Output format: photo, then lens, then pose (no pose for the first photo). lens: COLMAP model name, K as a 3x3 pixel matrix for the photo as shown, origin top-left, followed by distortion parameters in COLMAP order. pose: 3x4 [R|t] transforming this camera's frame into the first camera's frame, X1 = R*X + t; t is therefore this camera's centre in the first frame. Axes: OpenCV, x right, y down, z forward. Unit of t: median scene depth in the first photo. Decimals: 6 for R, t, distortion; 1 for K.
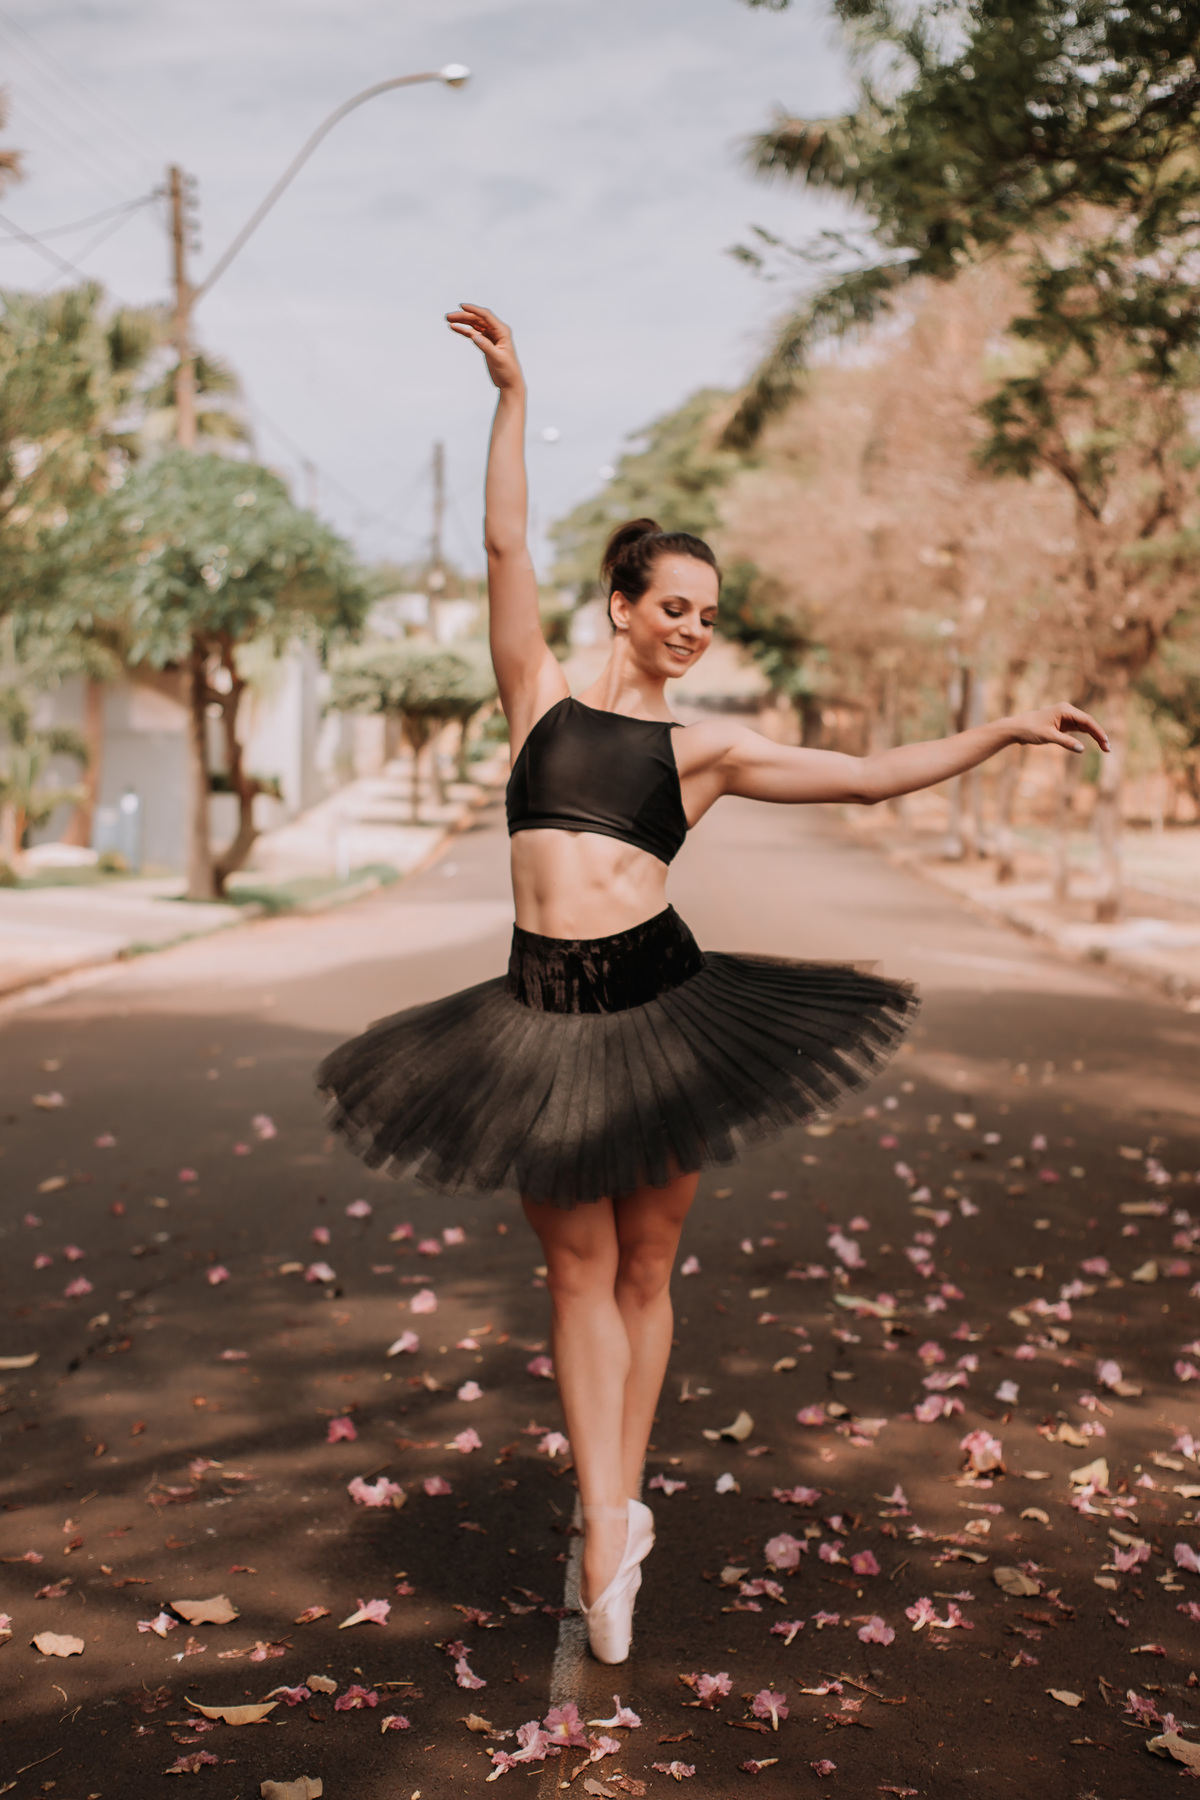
lens RADIAL K [[2533.5, 0, 620.6], [0, 2533.5, 883.0], [0, 0, 1]] dist [0.402281, 0.114260]
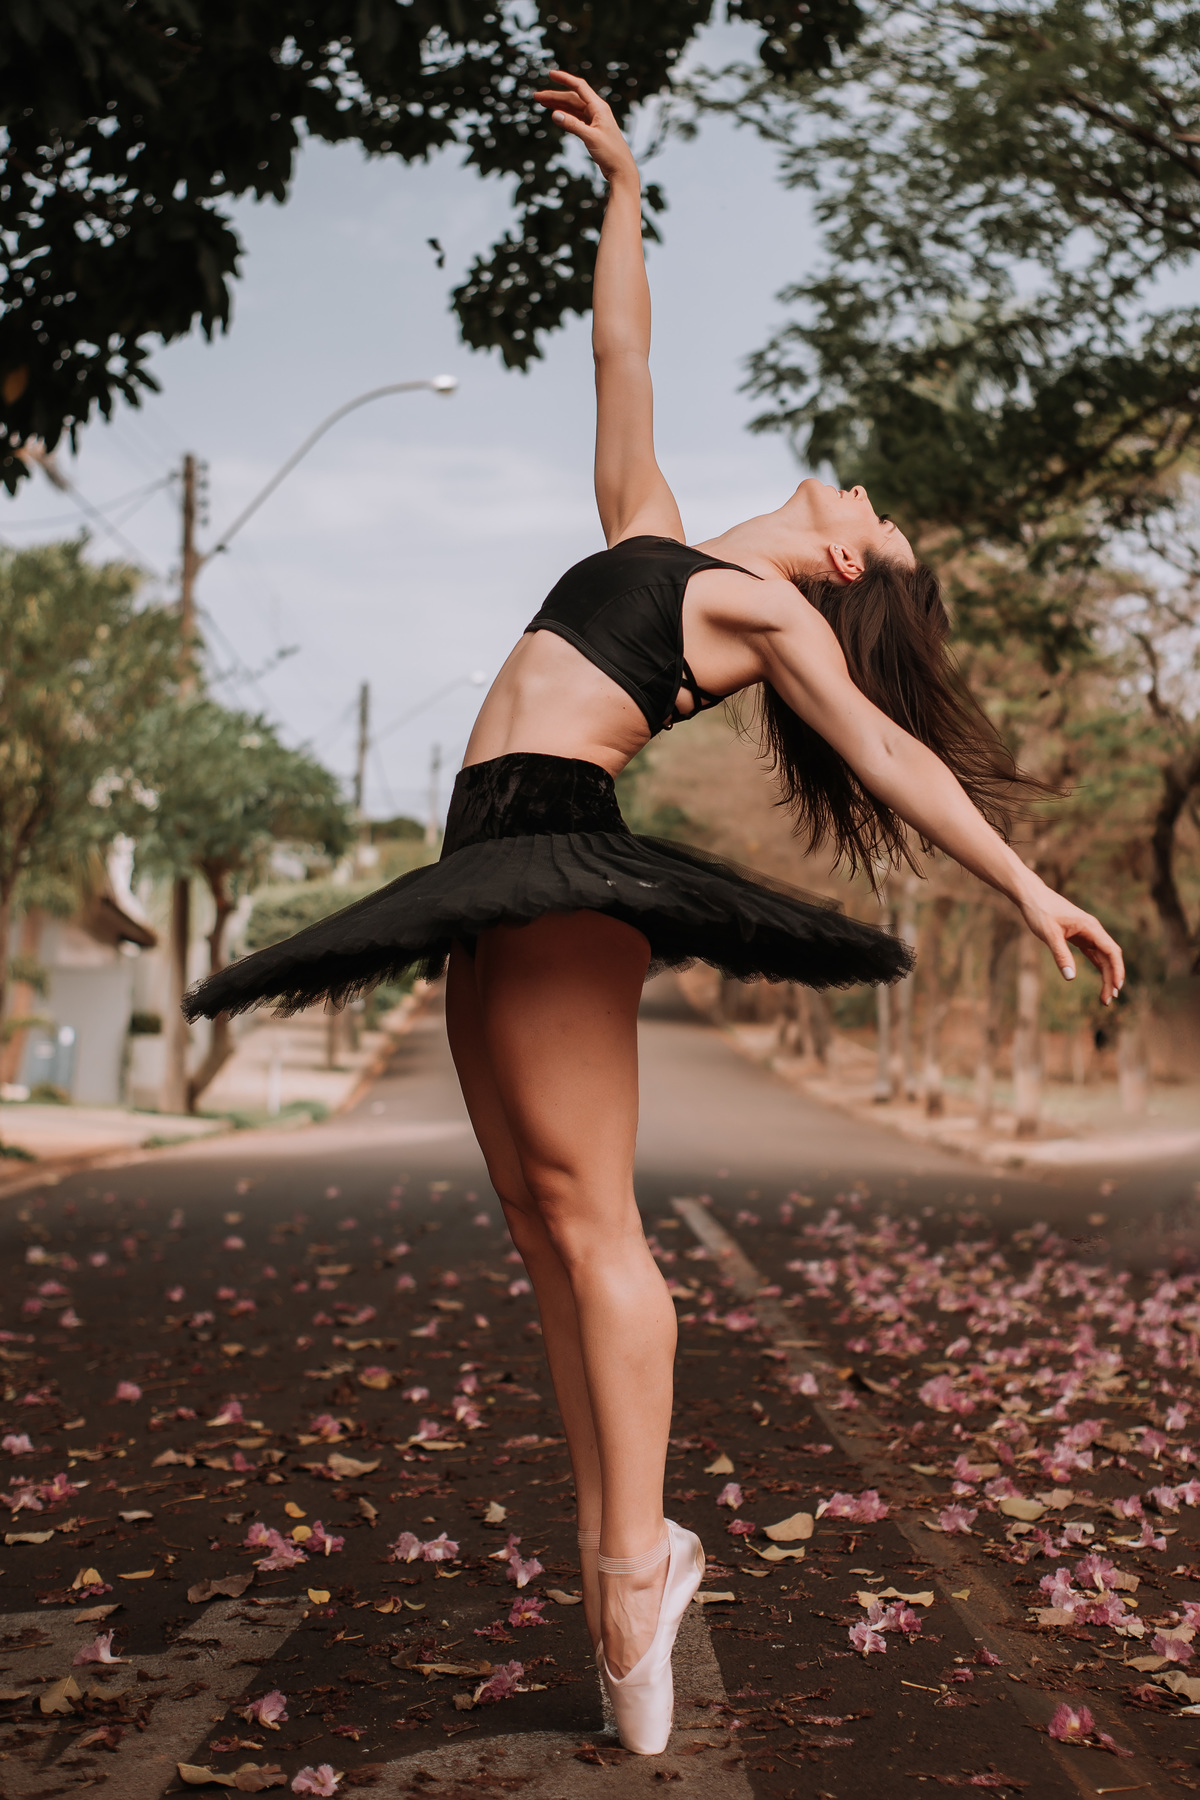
lens RADIAL K [[2889.7, 0, 707.6], [0, 2889.7, 721.5], [0, 0, 1]] dist [0.350247, 0.720197]
pose [[0.997144, 0.021156, 0.072497, -0.072192], [-0.009674, 0.987833, -0.155214, 0.061299], [-0.074899, 0.154070, 0.985217, -0.435086]]
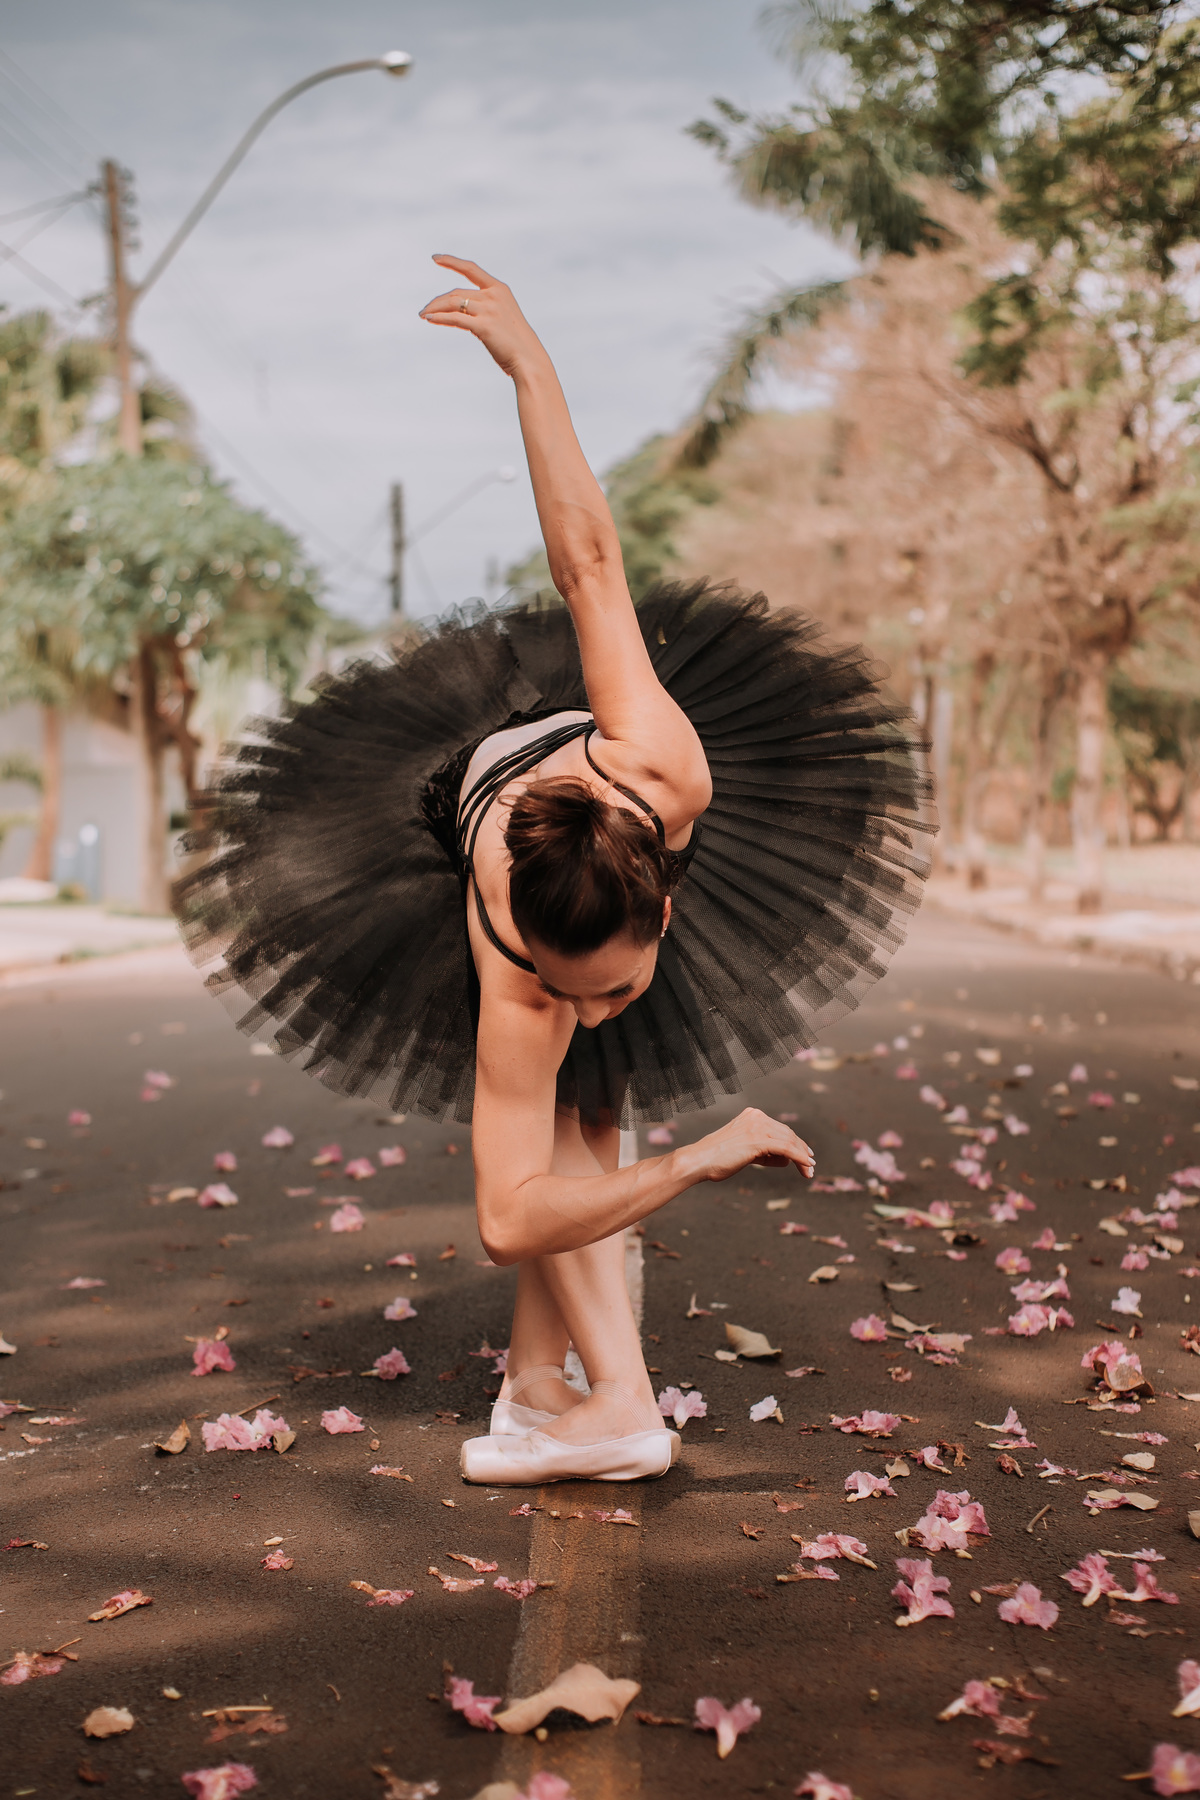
lens RADIAL K [[2433.2, 0, 600.0], [0, 2433.2, 900.0], [0, 0, 1]] dist [0.376314, 0.388102]
pose [[0.999676, -0.024873, 0.005434, -0.001082], [0.024963, 0.999542, -0.017115, 0.039196], [-0.005005, 0.017245, 0.999839, 0.123895]]
